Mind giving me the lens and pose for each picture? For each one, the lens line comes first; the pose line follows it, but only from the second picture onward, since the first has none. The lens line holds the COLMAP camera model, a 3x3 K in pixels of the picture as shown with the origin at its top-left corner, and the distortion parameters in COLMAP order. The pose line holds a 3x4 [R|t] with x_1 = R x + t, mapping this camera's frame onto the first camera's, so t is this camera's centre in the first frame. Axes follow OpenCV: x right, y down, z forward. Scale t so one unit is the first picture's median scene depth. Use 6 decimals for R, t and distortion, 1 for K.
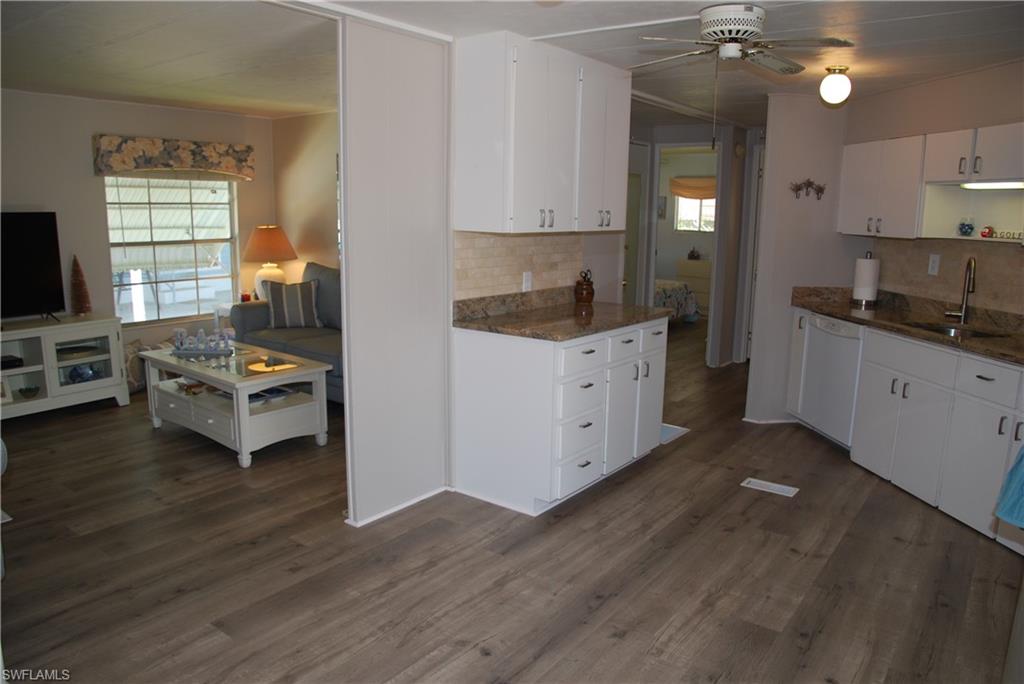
lens RADIAL K [[728.6, 0, 512.3], [0, 728.6, 348.0], [0, 0, 1]] dist [-0.125712, 0.074936]
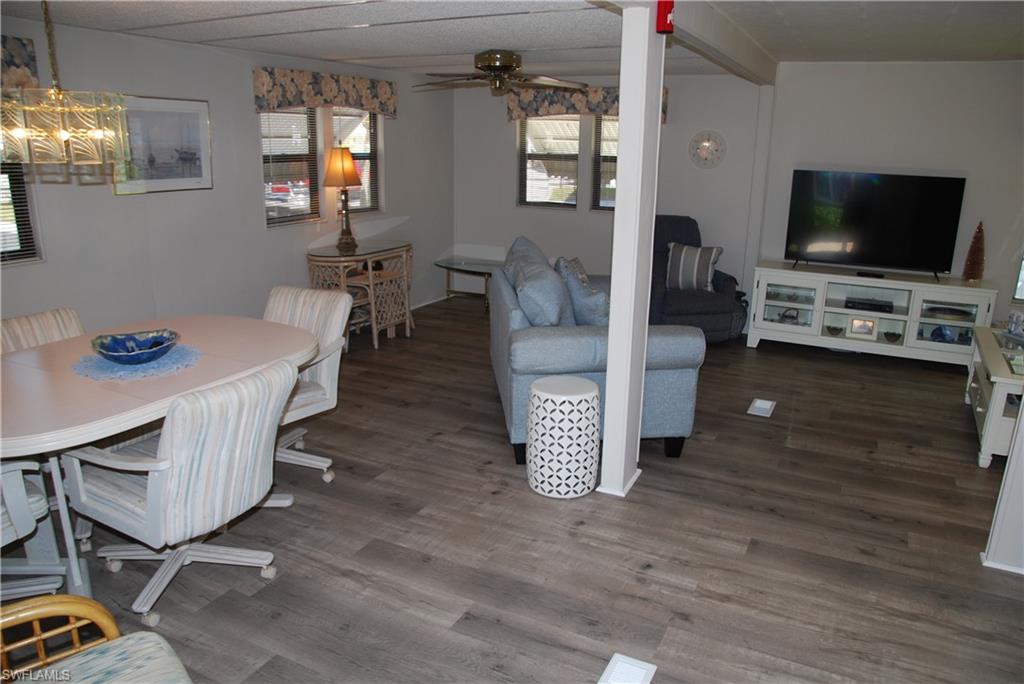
lens RADIAL K [[728.6, 0, 512.3], [0, 728.6, 348.0], [0, 0, 1]] dist [-0.125712, 0.074936]
pose [[0.169967, 0.255714, -0.951694, 0.355703], [-0.200849, 0.954464, 0.220588, -0.058651], [0.964765, 0.153654, 0.213588, 0.207911]]
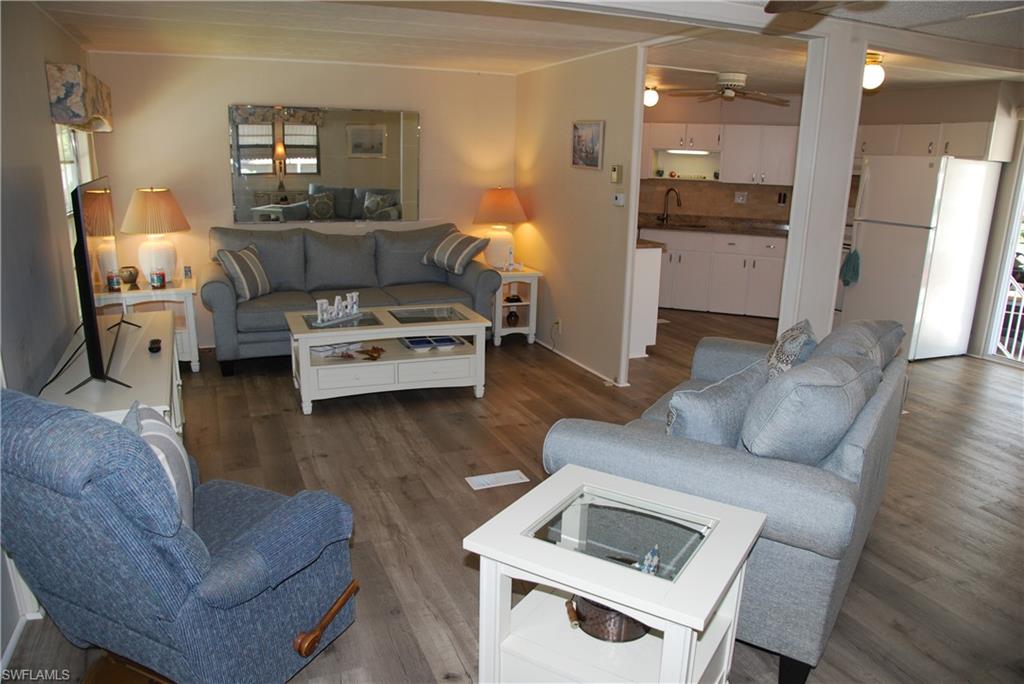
lens RADIAL K [[728.6, 0, 512.3], [0, 728.6, 348.0], [0, 0, 1]] dist [-0.125712, 0.074936]
pose [[0.502249, -0.223190, 0.835424, -1.371583], [0.150253, 0.973945, 0.169866, -0.105943], [-0.851569, 0.040210, 0.522698, 0.356833]]
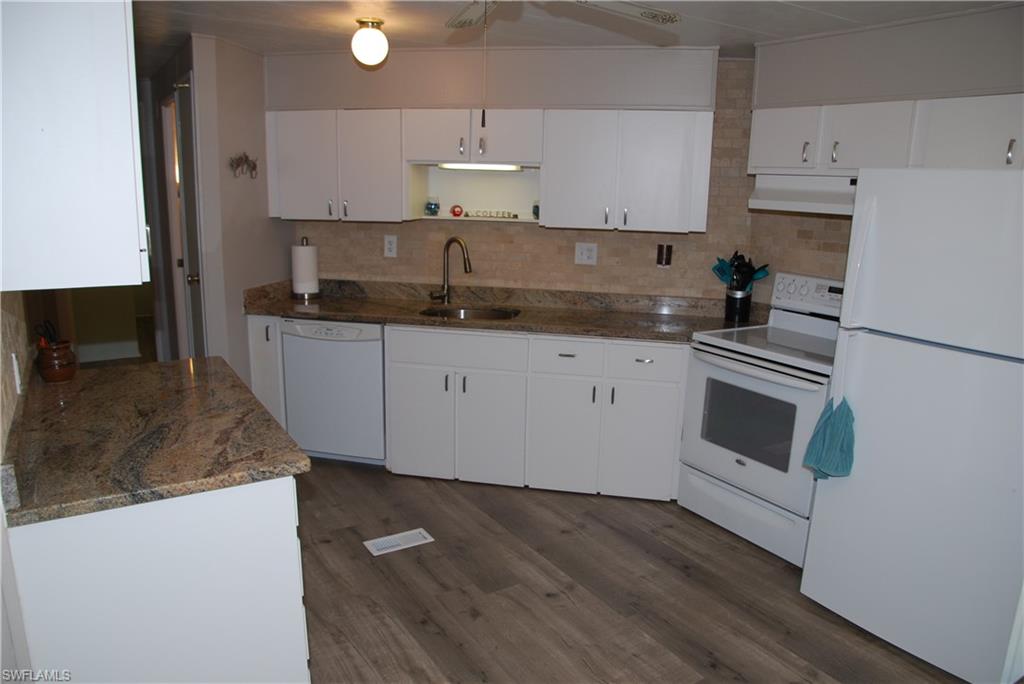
lens RADIAL K [[726.5, 0, 518.7], [0, 726.5, 358.1], [0, 0, 1]] dist [-0.129987, 0.082759]
pose [[0.353512, -0.226702, 0.907544, -0.293043], [0.158653, 0.970664, 0.180669, -0.137363], [-0.921878, 0.080116, 0.379108, 0.550047]]
